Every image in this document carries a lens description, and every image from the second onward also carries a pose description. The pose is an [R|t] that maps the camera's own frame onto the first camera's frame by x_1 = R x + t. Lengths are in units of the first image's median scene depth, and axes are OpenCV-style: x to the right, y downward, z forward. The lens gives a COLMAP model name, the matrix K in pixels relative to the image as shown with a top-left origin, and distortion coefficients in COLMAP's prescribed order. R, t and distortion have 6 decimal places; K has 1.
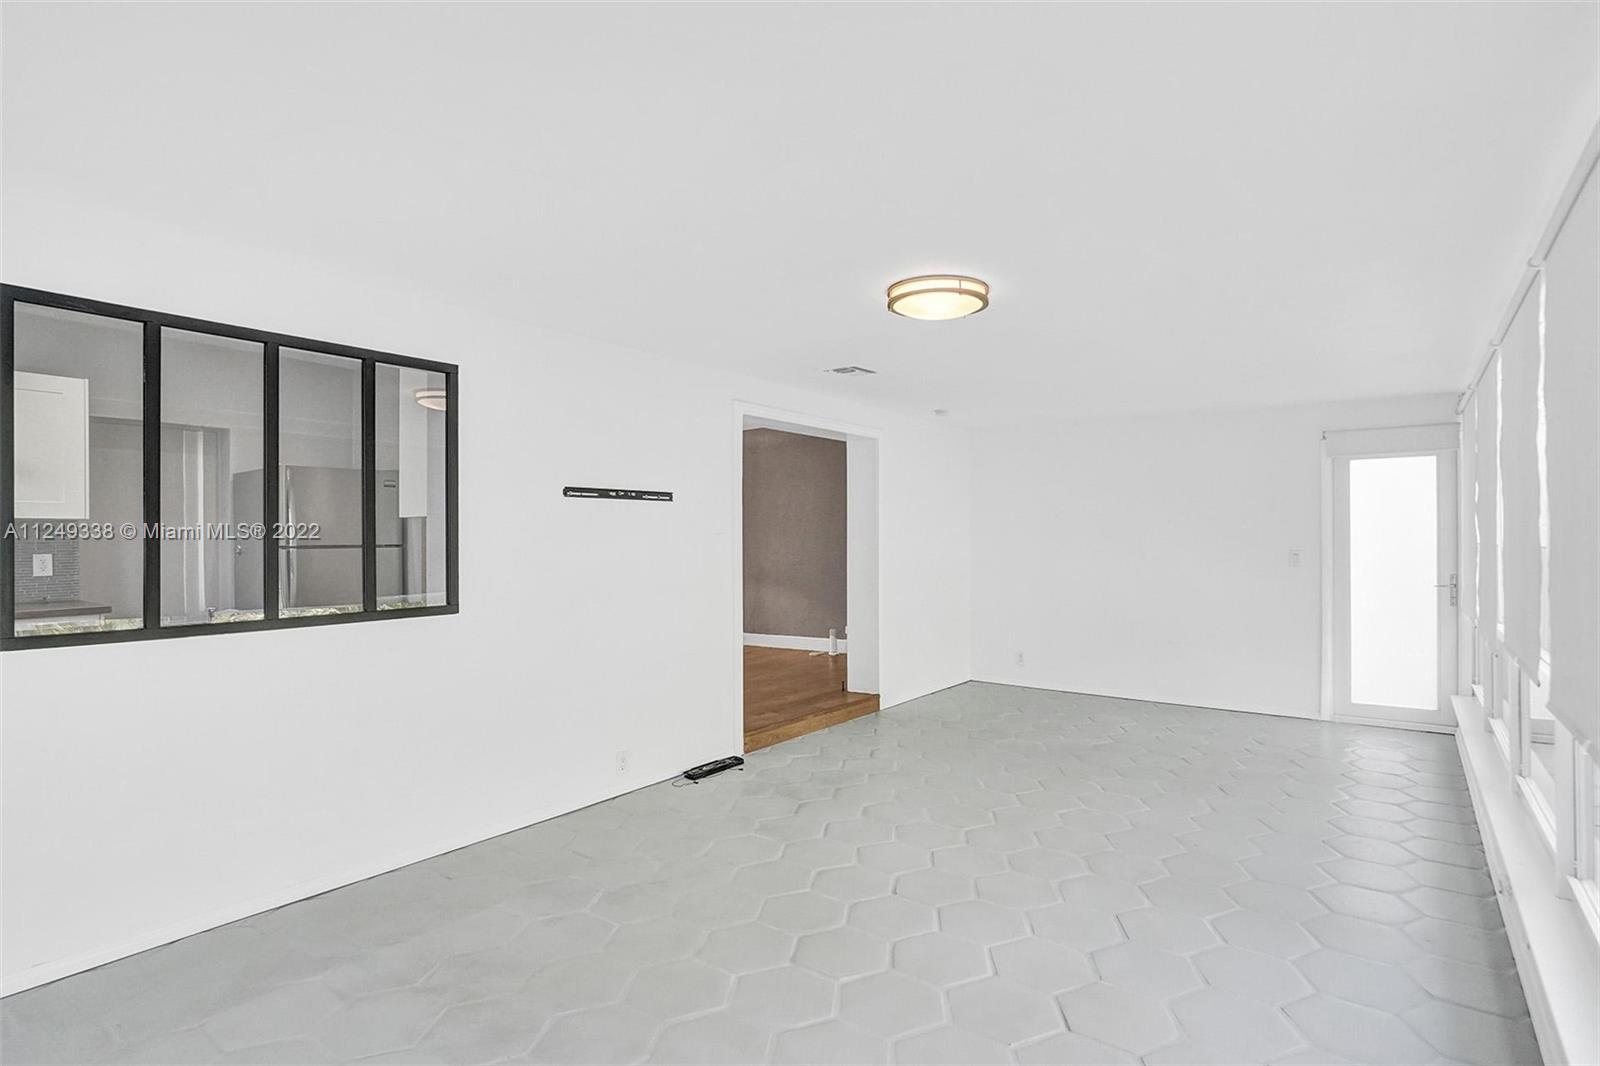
lens RADIAL K [[801.7, 0, 797.5], [0, 801.7, 535.6], [0, 0, 1]] dist [-0.030927, 0.003044]
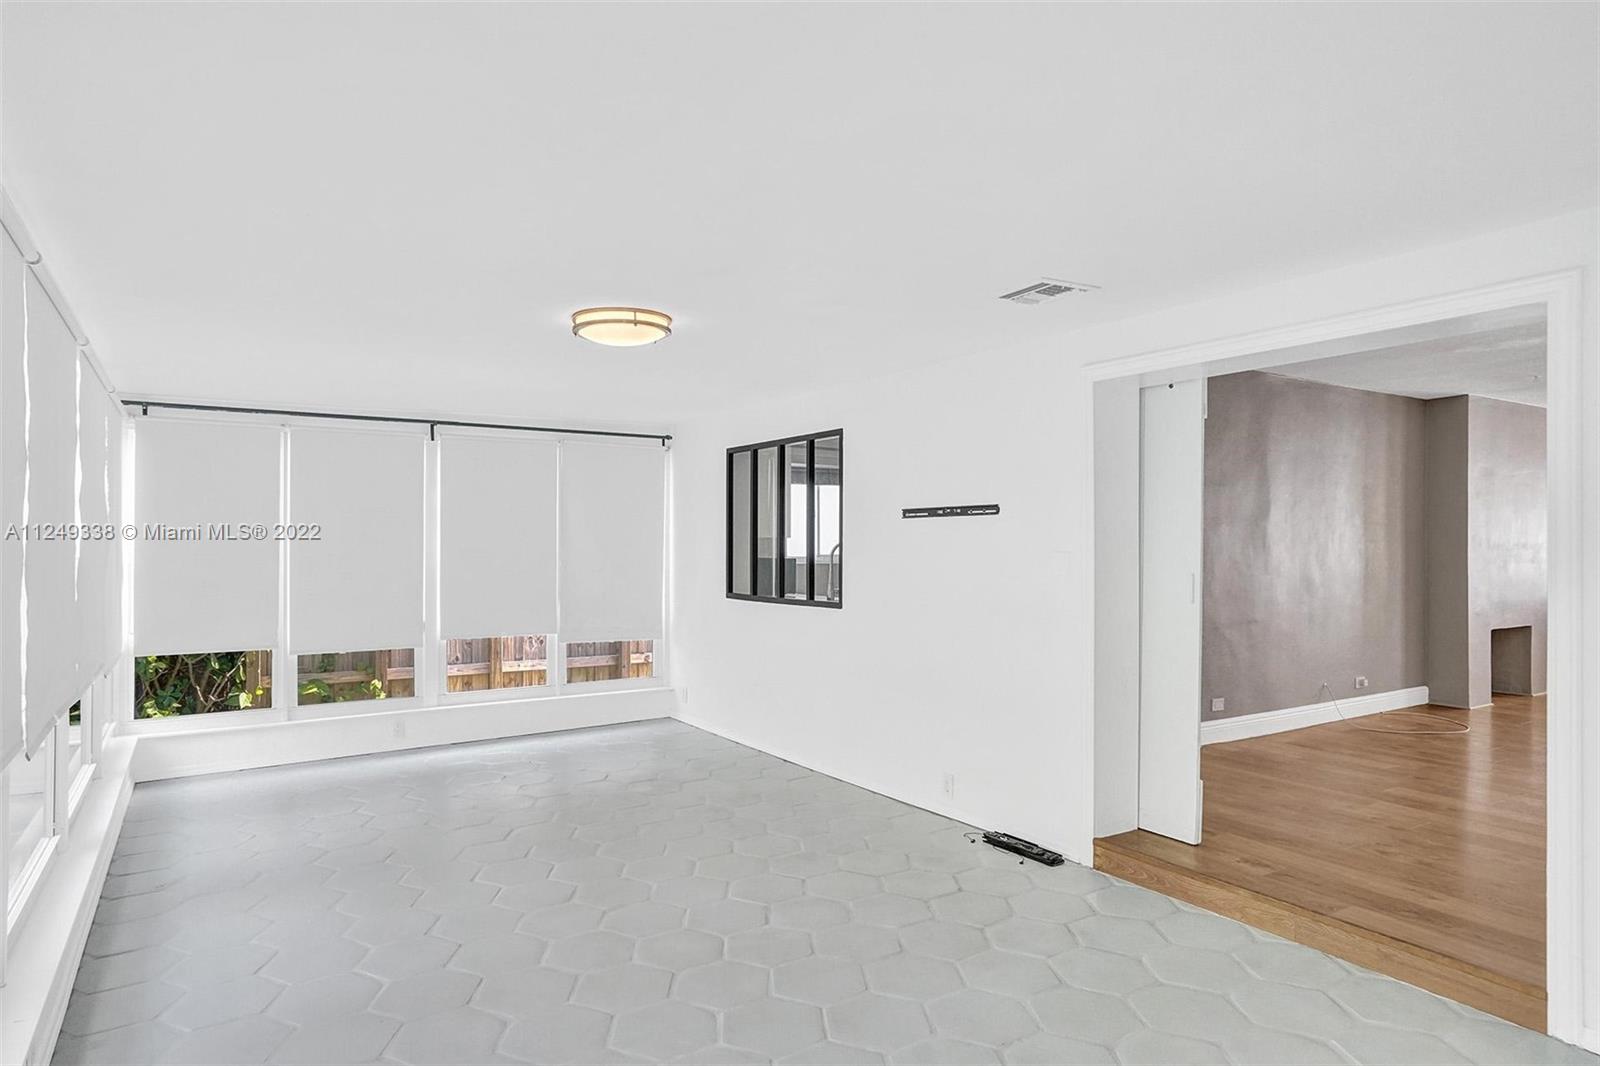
lens RADIAL K [[947.2, 0, 809.0], [0, 947.2, 519.8], [0, 0, 1]] dist [-0.001481, 0.000579]
pose [[-0.328567, -0.017019, -0.944327, 0.922493], [0.007085, 0.999765, -0.020484, -0.018345], [0.944454, -0.013421, -0.328369, 1.199546]]
